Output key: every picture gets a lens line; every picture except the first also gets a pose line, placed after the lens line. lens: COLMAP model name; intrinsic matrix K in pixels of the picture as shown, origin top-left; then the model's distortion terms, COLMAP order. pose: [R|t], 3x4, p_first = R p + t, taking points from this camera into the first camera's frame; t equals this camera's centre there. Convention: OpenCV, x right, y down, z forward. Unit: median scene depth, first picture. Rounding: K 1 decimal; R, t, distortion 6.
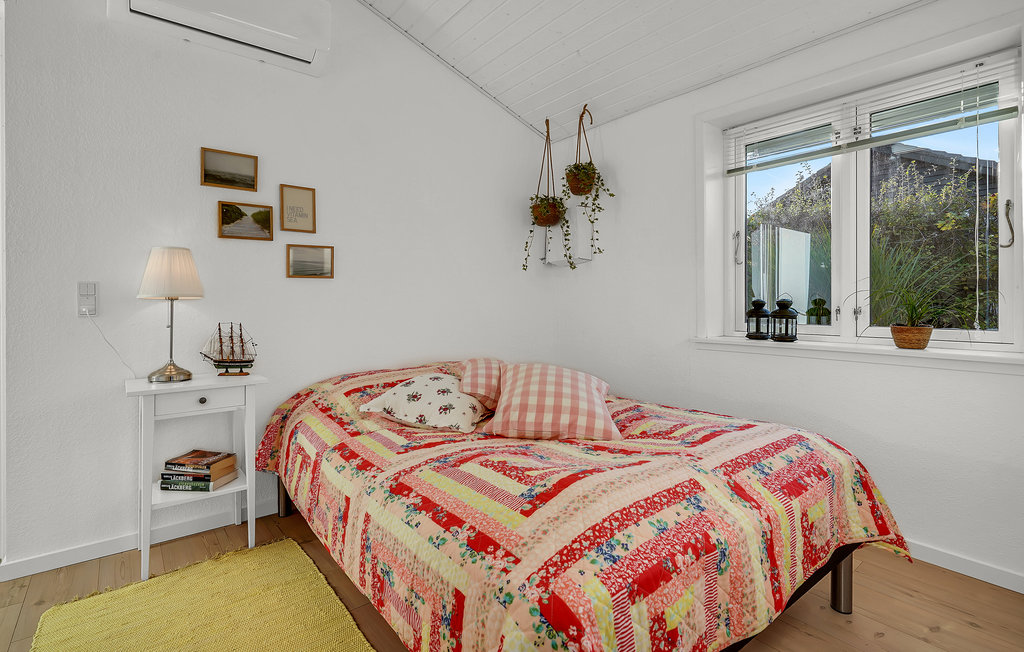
lens RADIAL K [[491.2, 0, 506.8], [0, 491.2, 299.8], [0, 0, 1]] dist [0.023584, -0.000147]
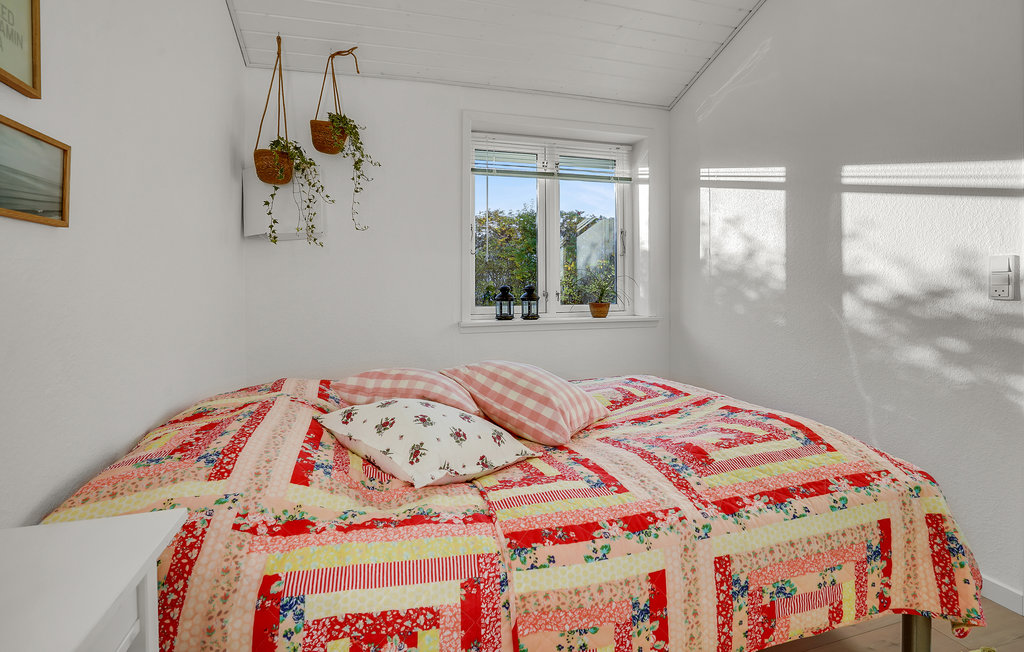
lens RADIAL K [[504.2, 0, 514.0], [0, 504.2, 292.3], [0, 0, 1]] dist [-0.031975, 0.000480]
pose [[0.363935, -0.005914, 0.931406, -0.719129], [0.013029, 0.999914, 0.001258, 0.014119], [-0.931333, 0.011678, 0.363981, 0.659232]]
